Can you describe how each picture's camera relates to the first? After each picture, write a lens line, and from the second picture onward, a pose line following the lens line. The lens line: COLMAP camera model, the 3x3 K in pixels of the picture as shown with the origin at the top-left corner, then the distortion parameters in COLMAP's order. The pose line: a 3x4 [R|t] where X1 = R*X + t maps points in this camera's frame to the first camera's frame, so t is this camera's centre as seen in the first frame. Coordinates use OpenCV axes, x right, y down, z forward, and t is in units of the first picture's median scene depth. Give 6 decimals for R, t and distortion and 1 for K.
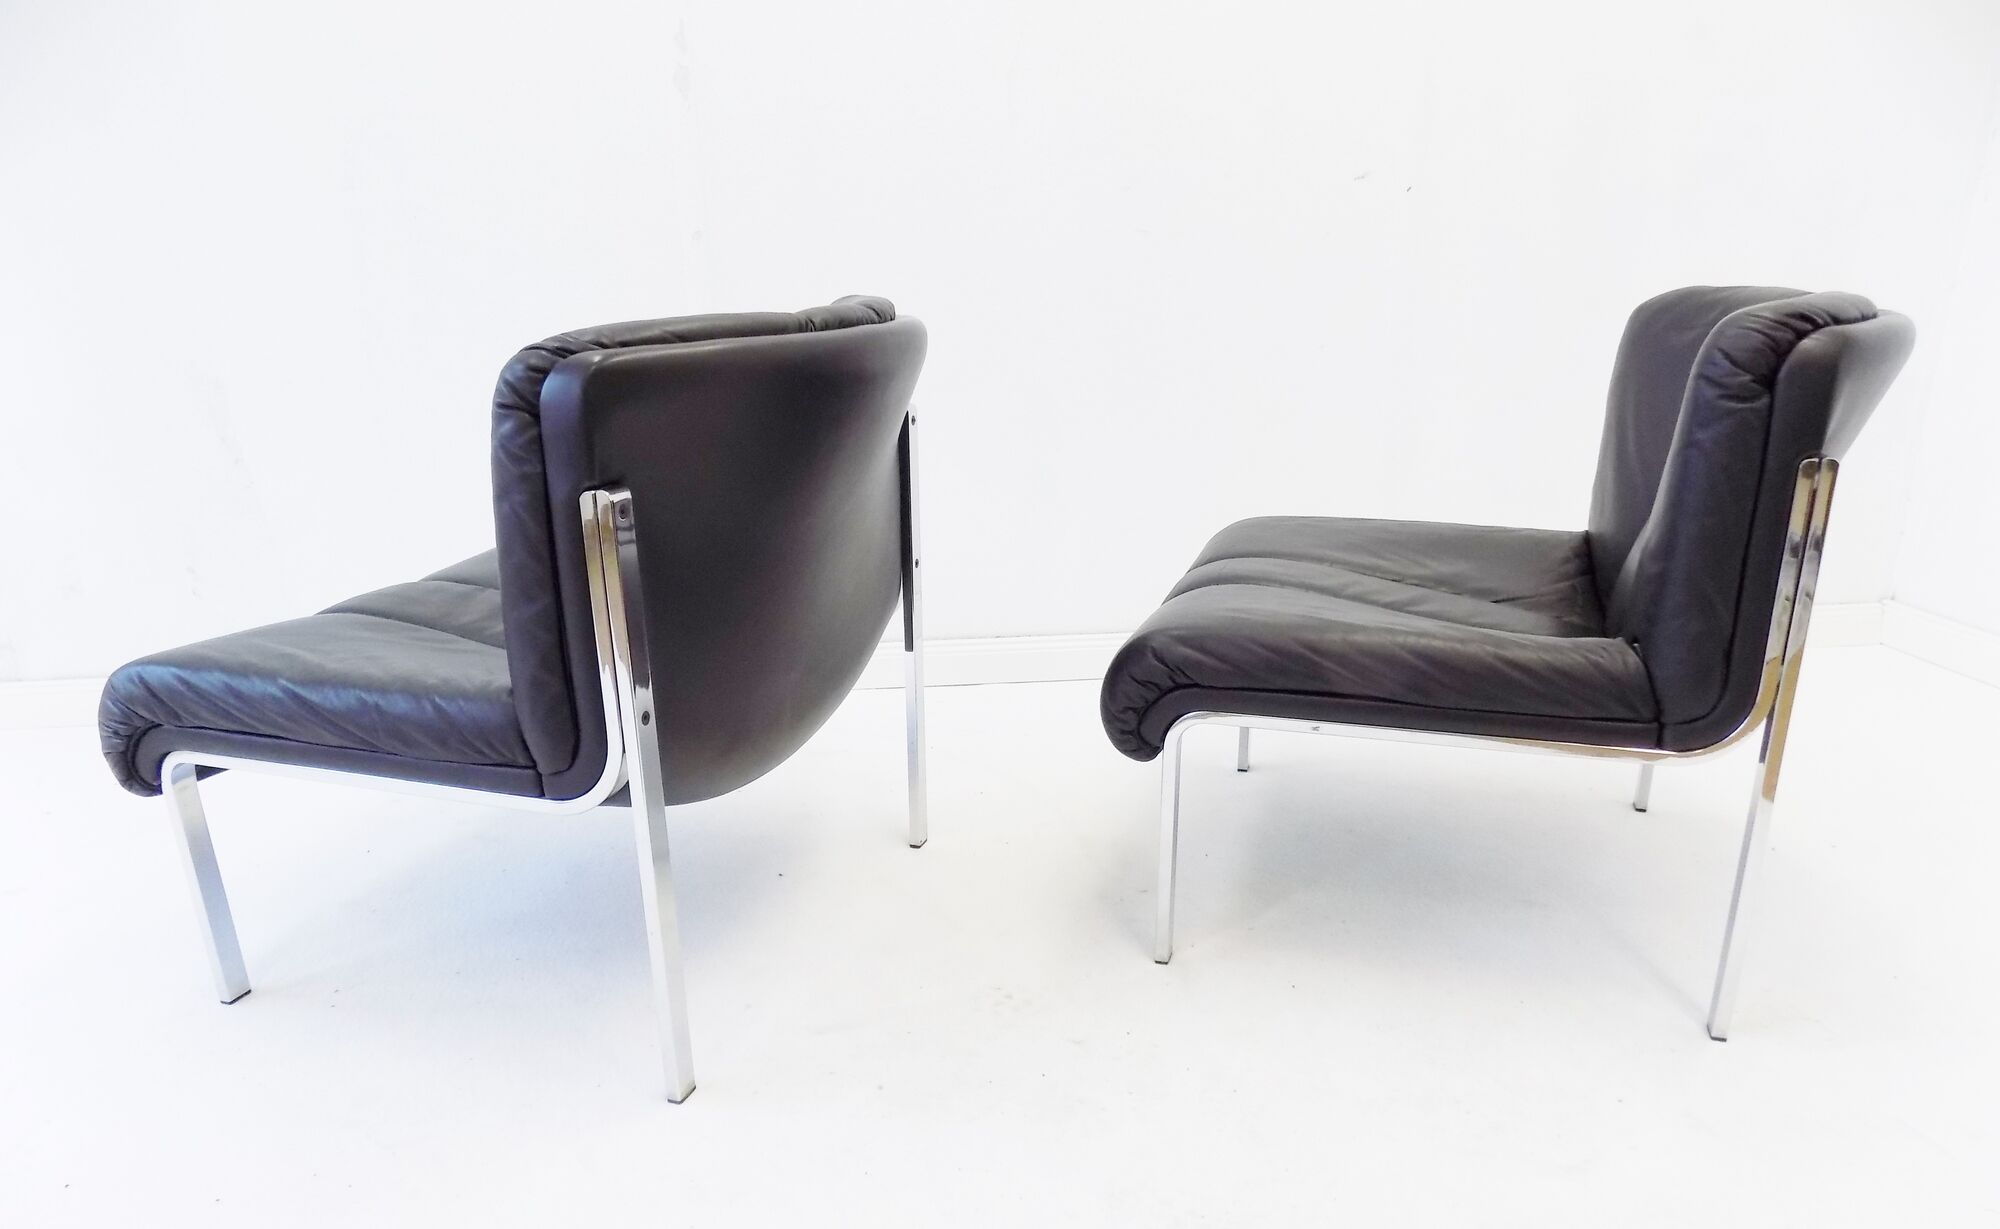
lens RADIAL K [[1313.9, 0, 1032.9], [0, 1313.9, 667.6], [0, 0, 1]] dist [-0.002857, 0.002840]
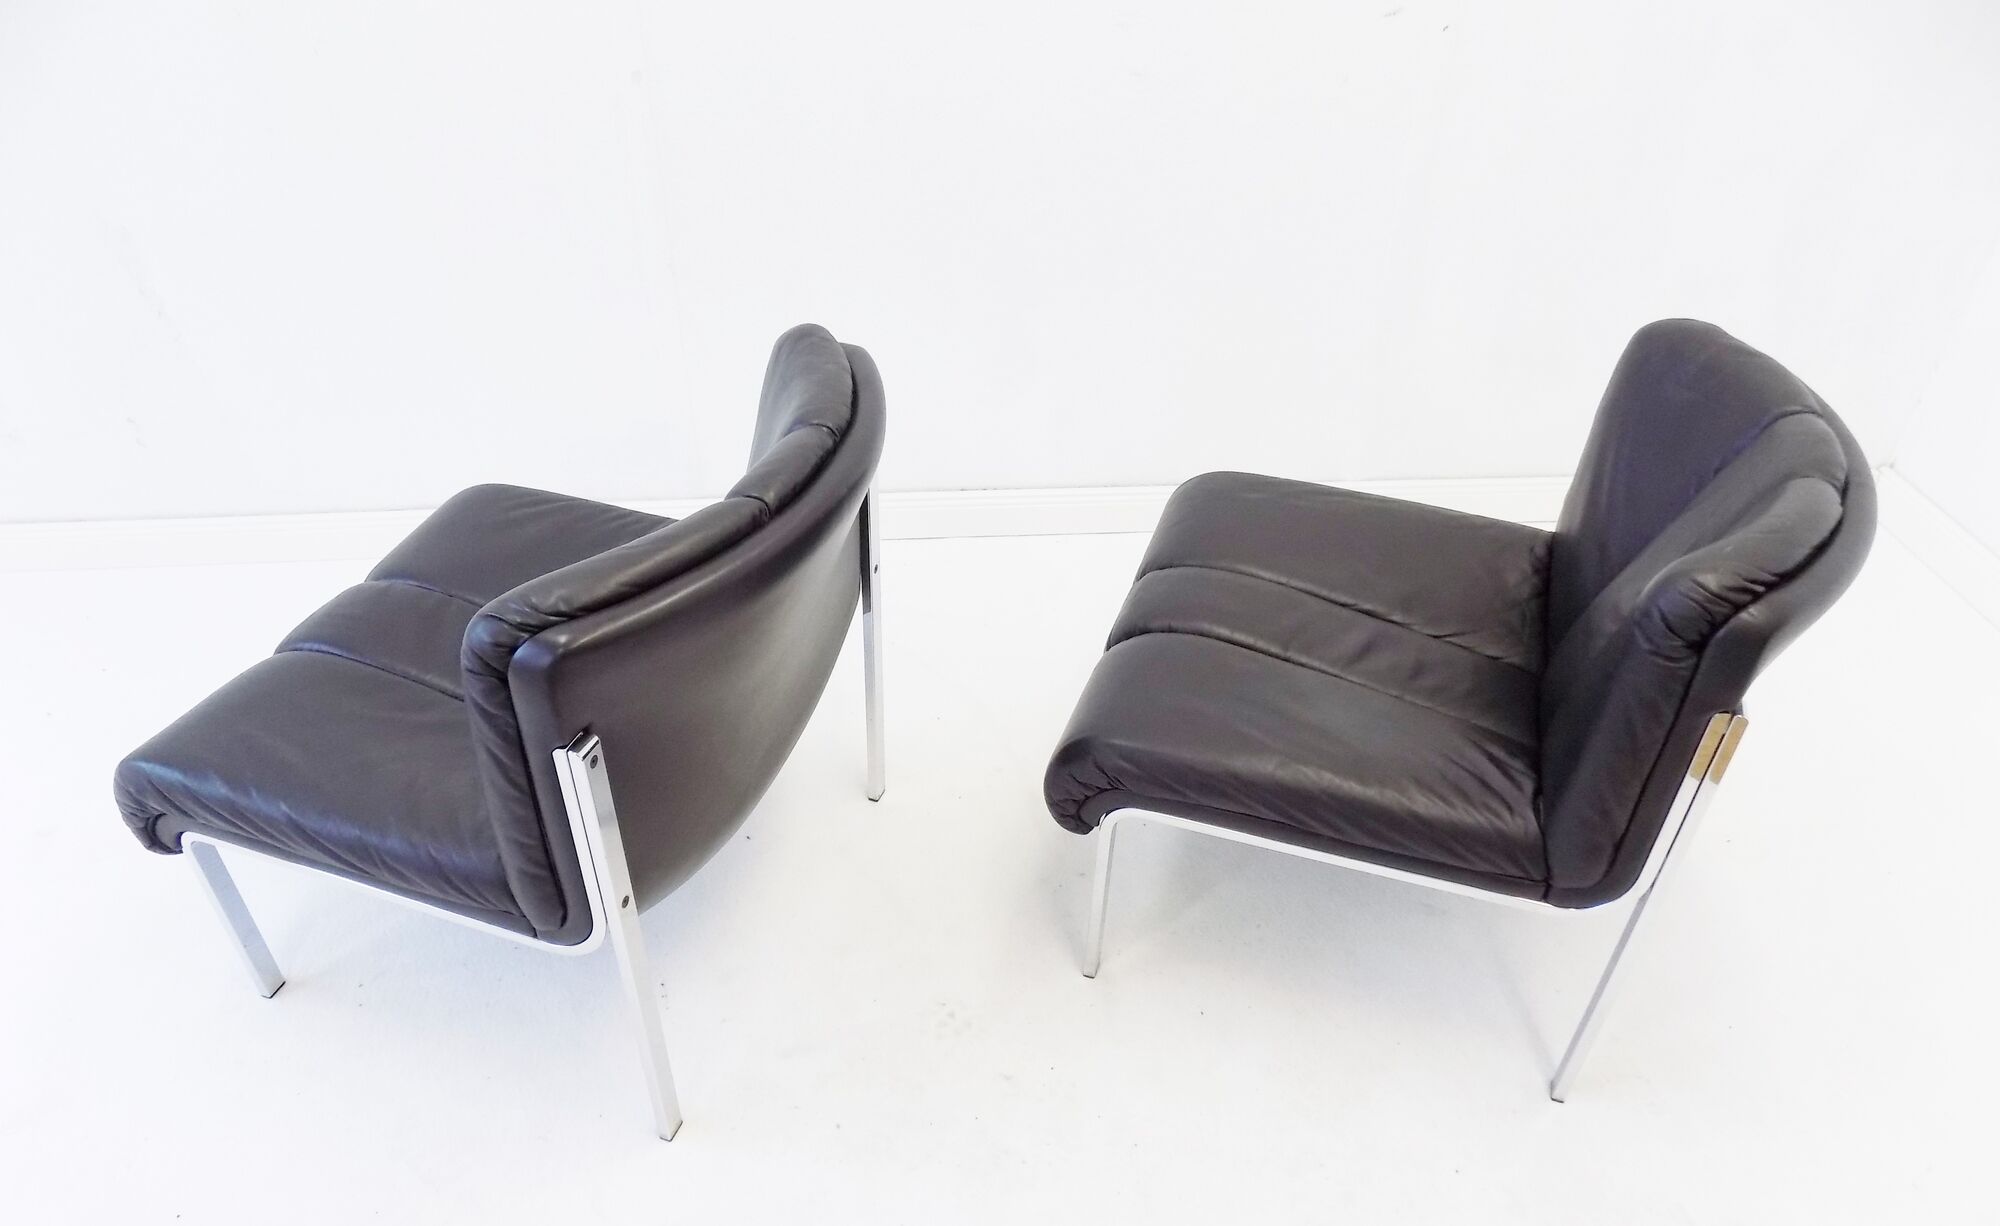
lens RADIAL K [[1370.6, 0, 1001.0], [0, 1370.6, 688.9], [0, 0, 1]] dist [0.004404, 0.000333]
pose [[0.999242, 0.038913, 0.001359, 0.012622], [-0.037022, 0.938730, 0.342660, -0.452022], [0.012058, -0.342450, 0.939459, -0.022726]]
